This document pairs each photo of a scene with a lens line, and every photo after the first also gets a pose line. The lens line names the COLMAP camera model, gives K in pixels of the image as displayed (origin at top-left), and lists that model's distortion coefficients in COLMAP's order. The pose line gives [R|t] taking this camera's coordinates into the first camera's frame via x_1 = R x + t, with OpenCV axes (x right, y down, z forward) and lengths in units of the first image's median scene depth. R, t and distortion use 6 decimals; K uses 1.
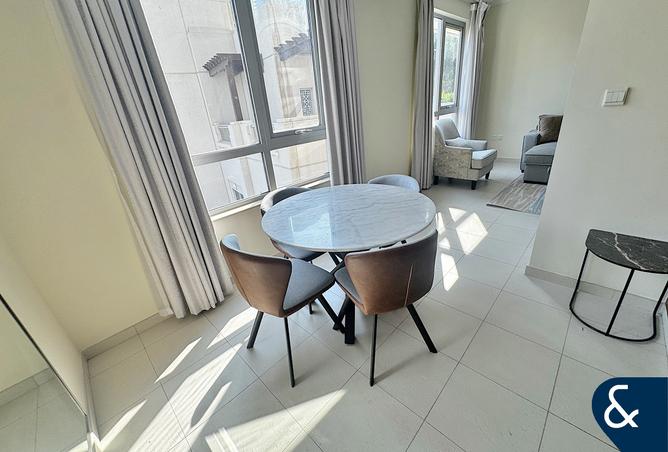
lens RADIAL K [[271.1, 0, 333.9], [0, 271.1, 225.5], [0, 0, 1]] dist [-0.008917, -0.000141]
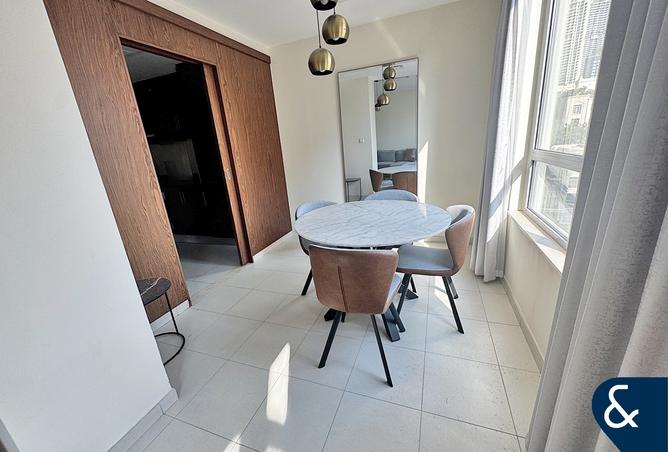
lens RADIAL K [[271.1, 0, 333.5], [0, 271.1, 225.9], [0, 0, 1]] dist [-0.008917, -0.000141]
pose [[-0.902154, 0.271671, -0.335132, 0.525640], [-0.012441, 0.760115, 0.649670, -0.709132], [0.431235, 0.590272, -0.682360, 1.599383]]
